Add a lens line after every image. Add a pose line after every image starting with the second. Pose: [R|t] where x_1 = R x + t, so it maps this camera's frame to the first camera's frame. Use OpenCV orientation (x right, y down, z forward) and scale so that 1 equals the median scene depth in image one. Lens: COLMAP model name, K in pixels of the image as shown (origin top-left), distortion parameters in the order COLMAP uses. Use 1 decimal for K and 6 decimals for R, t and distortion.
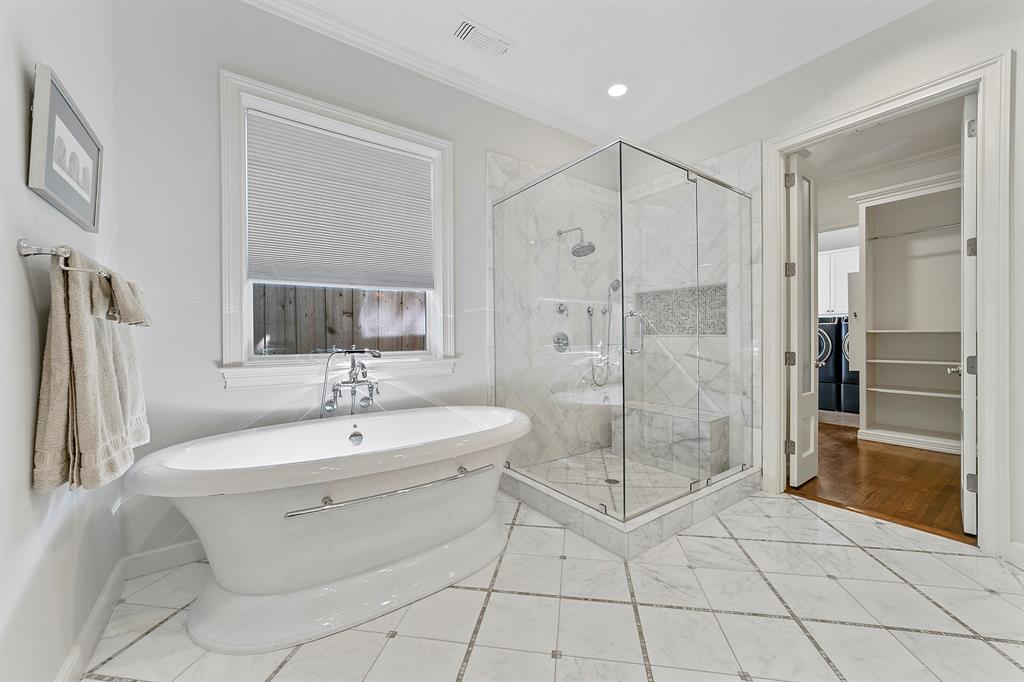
lens RADIAL K [[392.4, 0, 515.0], [0, 392.4, 339.8], [0, 0, 1]] dist [-0.002376, 0.002943]
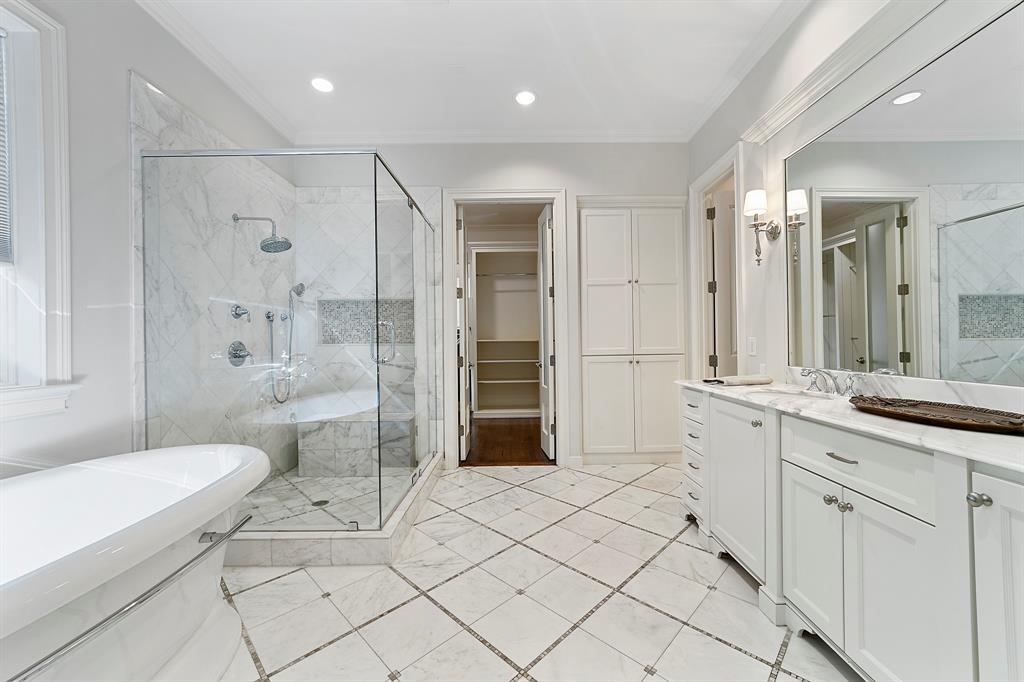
lens RADIAL K [[392.4, 0, 517.3], [0, 392.4, 339.7], [0, 0, 1]] dist [-0.002376, 0.002943]
pose [[0.592888, 0.004109, 0.805275, -0.220054], [0.013952, 0.999784, -0.015373, -0.002011], [-0.805164, 0.020350, 0.592703, 0.074109]]
